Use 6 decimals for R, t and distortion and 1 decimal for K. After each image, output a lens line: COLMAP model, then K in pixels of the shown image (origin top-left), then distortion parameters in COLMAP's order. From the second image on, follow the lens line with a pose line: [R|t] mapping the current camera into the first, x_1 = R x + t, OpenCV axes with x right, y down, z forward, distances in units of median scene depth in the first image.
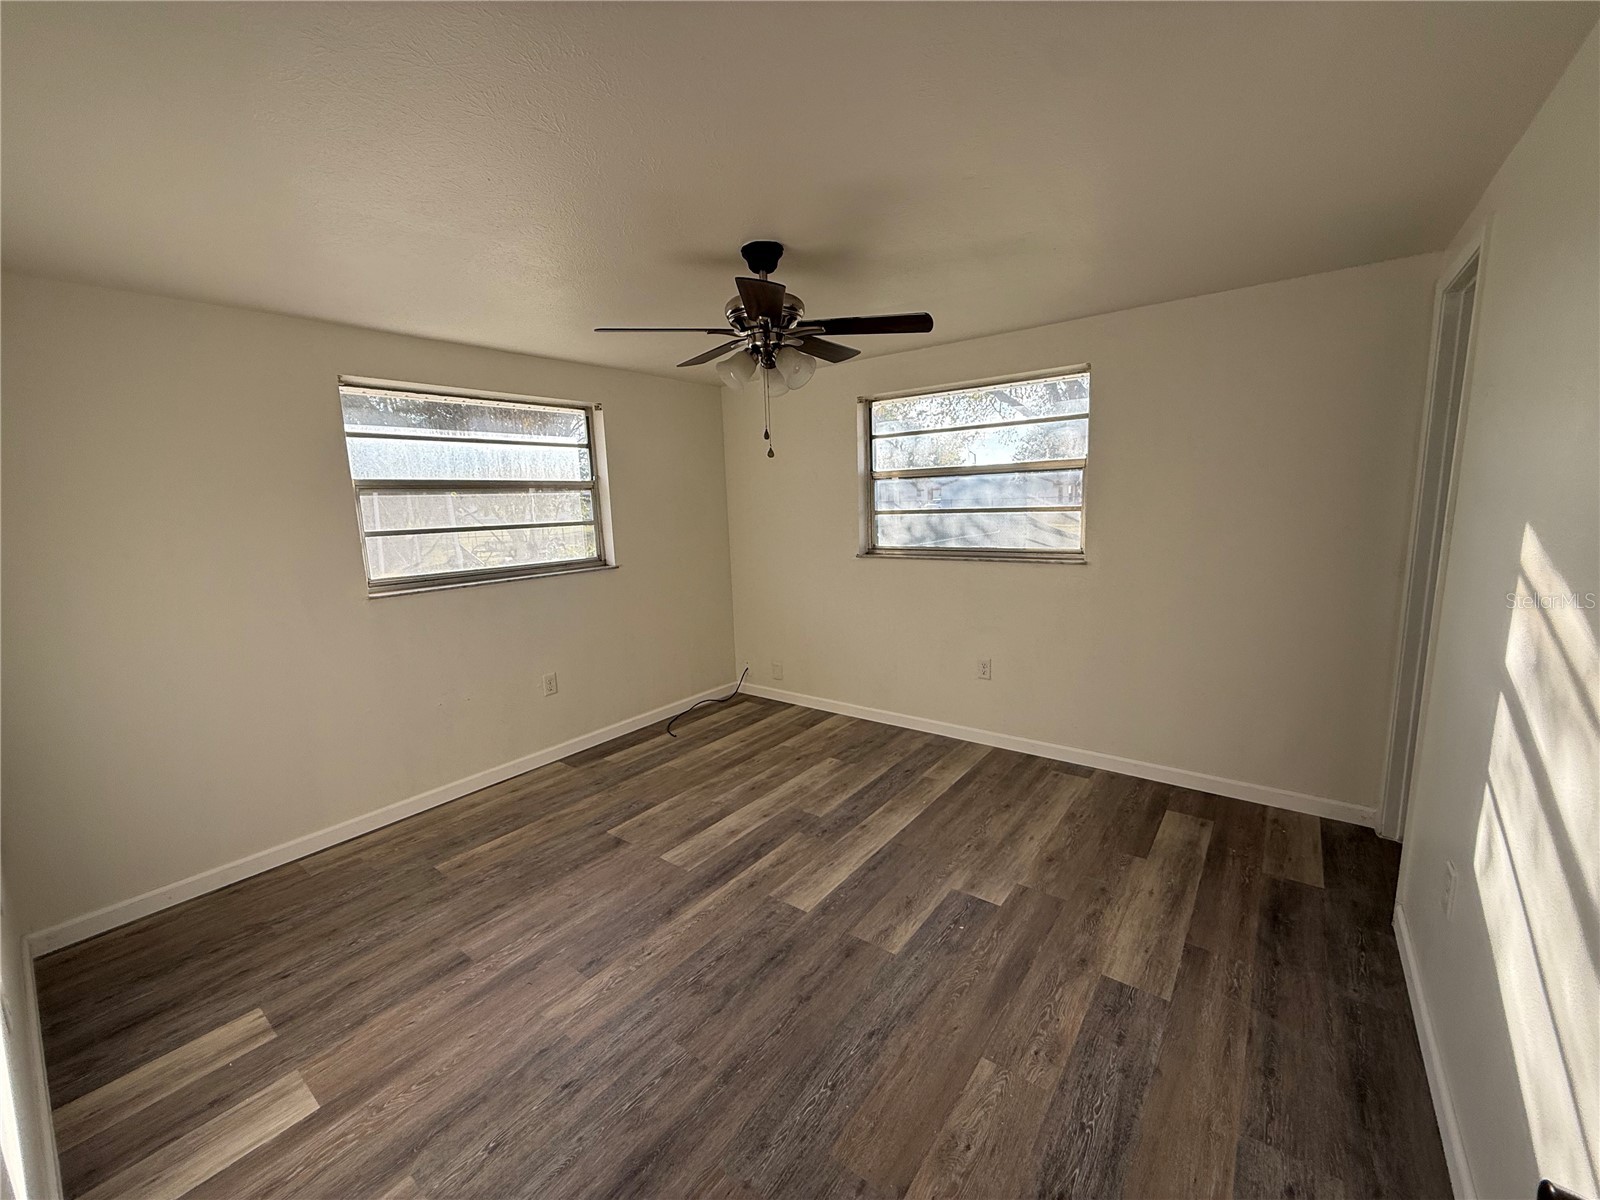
lens RADIAL K [[640.0, 0, 795.2], [0, 640.0, 601.6], [0, 0, 1]] dist [-0.000764, 0.000145]
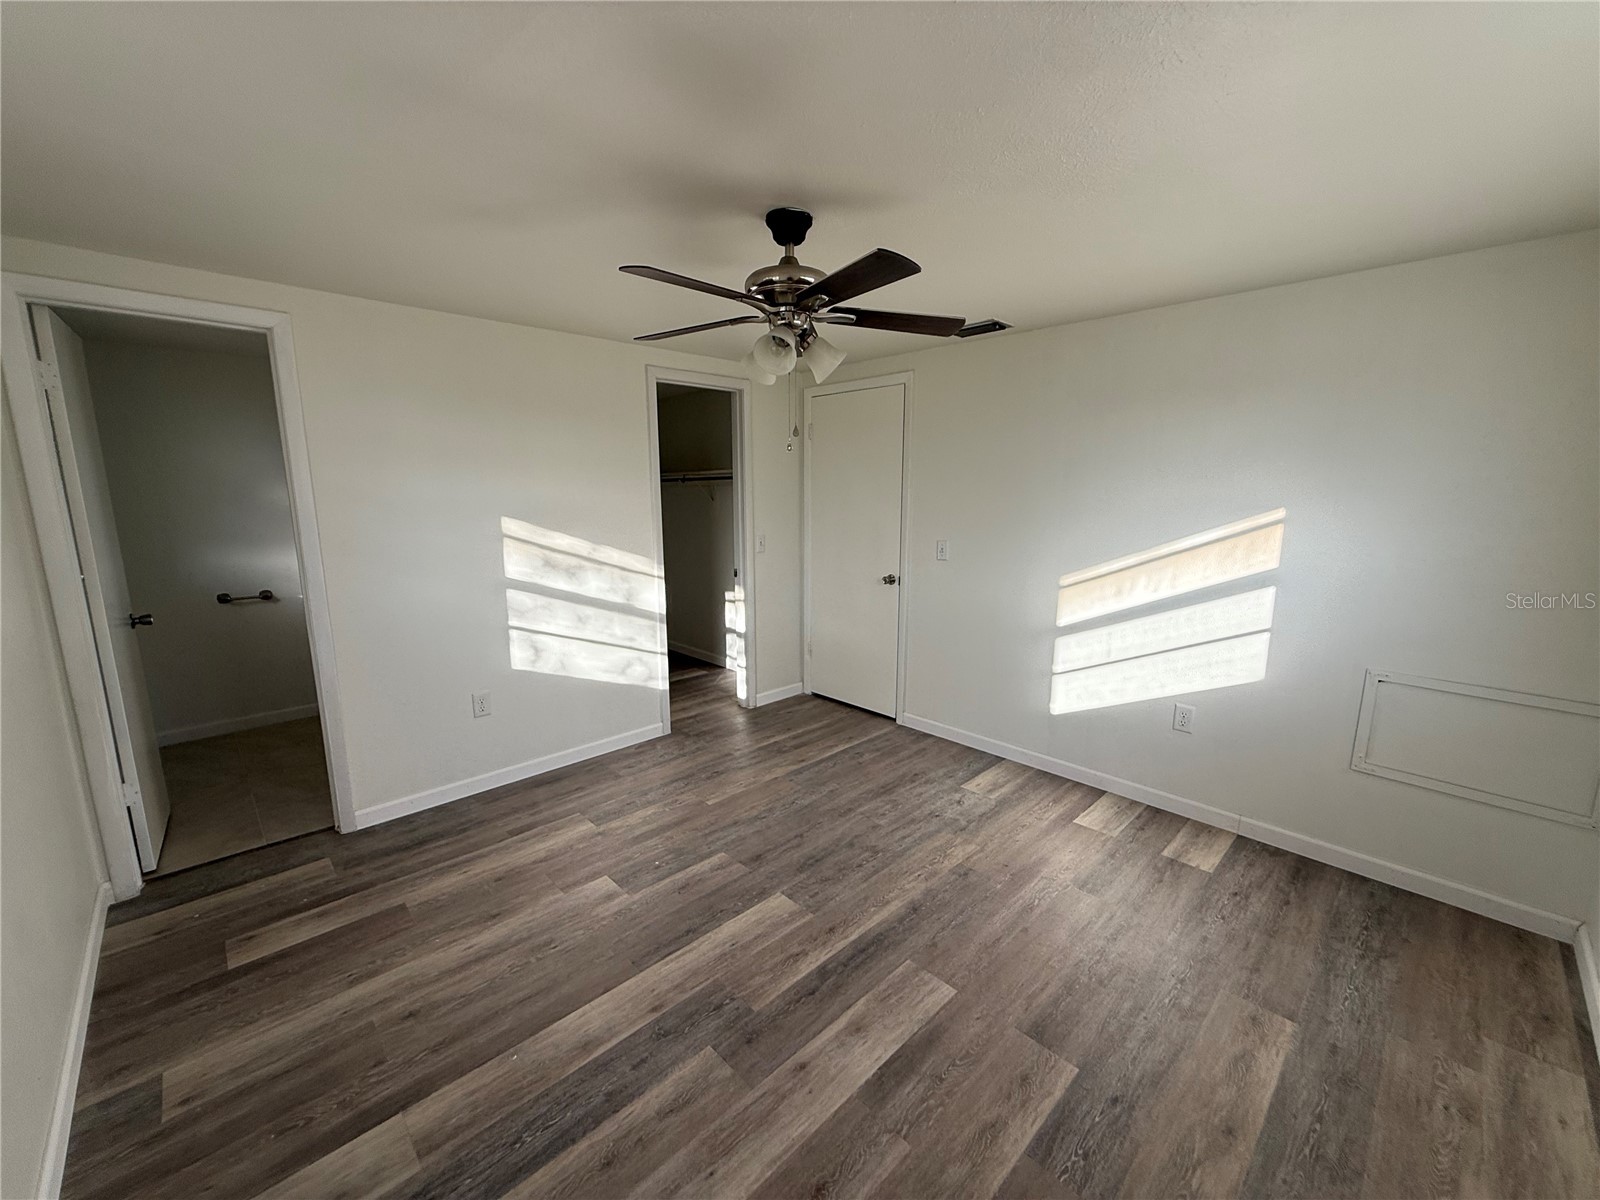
lens RADIAL K [[635.3, 0, 800.0], [0, 635.3, 592.1], [0, 0, 1]] dist [-0.001007, -0.000022]
pose [[-0.989529, 0.012689, 0.143774, -0.144512], [0.057180, 0.949088, 0.309777, -0.257701], [-0.132523, 0.314754, -0.939876, 1.546049]]
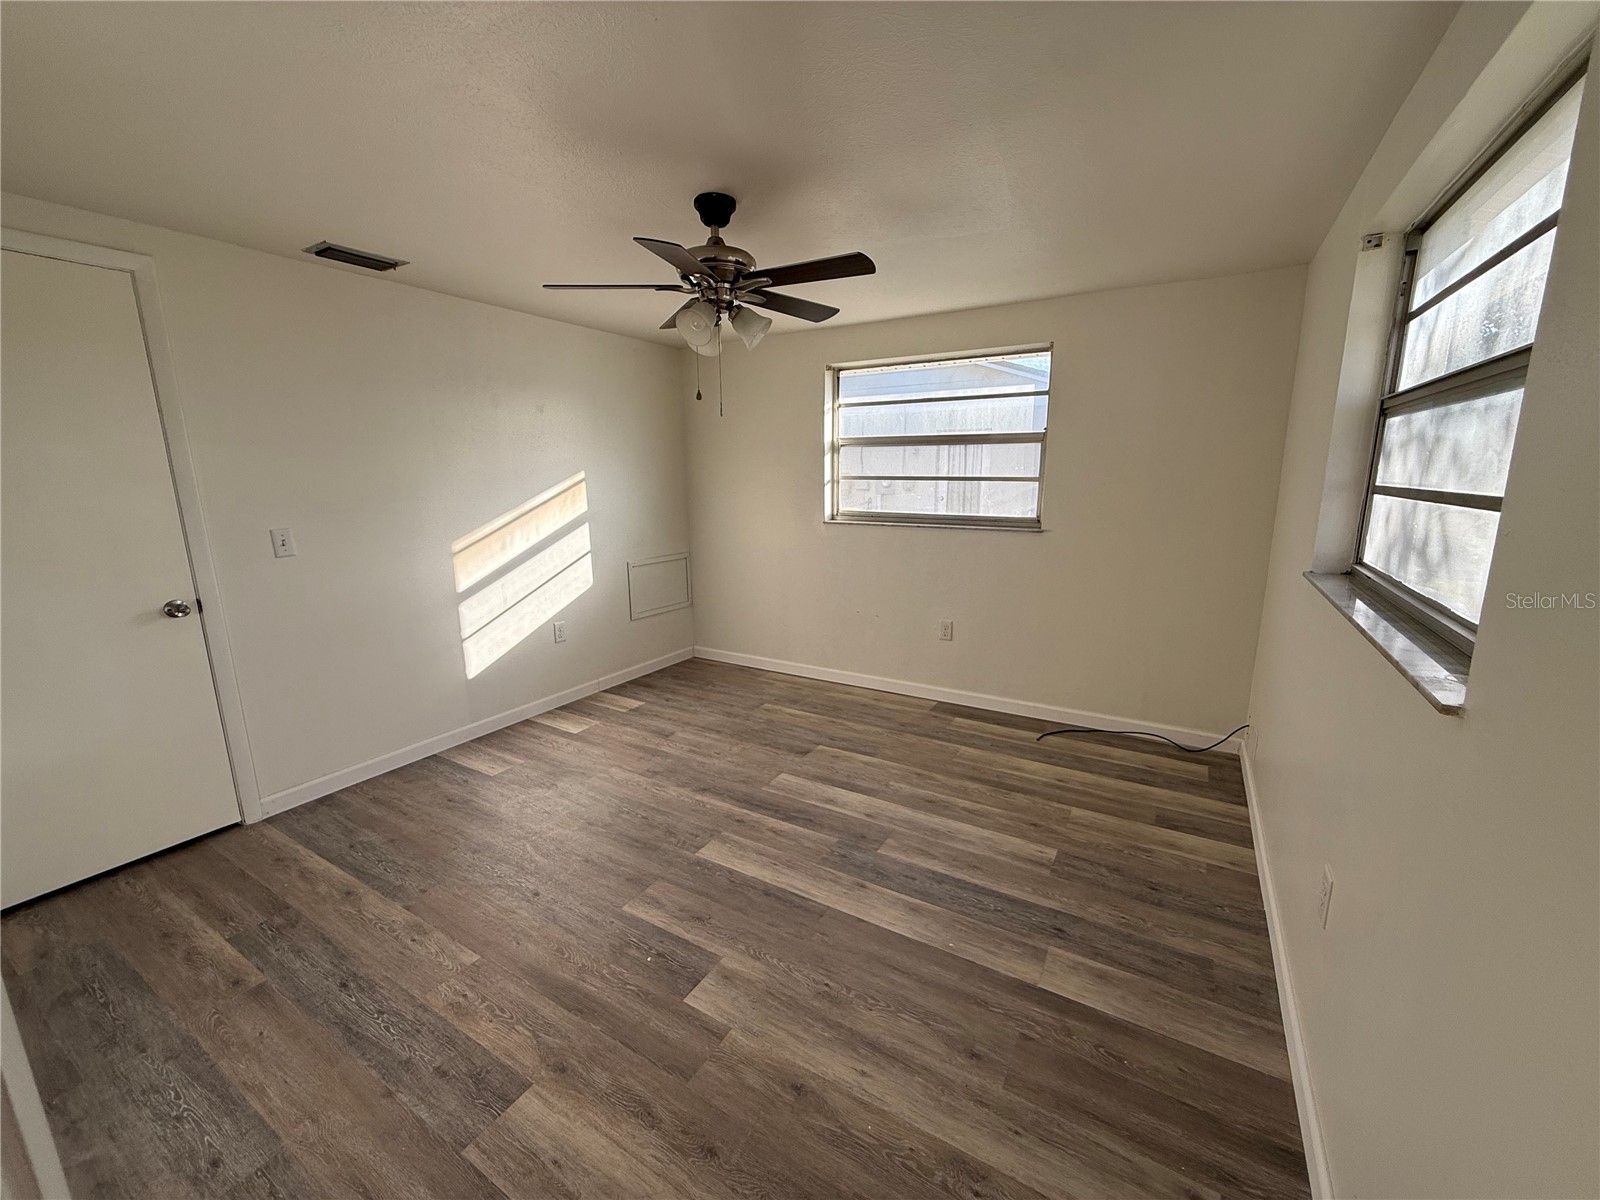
lens RADIAL K [[640.0, 0, 795.2], [0, 640.0, 601.6], [0, 0, 1]] dist [-0.000764, 0.000145]
pose [[0.115730, 0.235674, -0.964917, 0.814158], [-0.155775, 0.963730, 0.216701, -0.144827], [0.980990, 0.125231, 0.148245, 0.810388]]
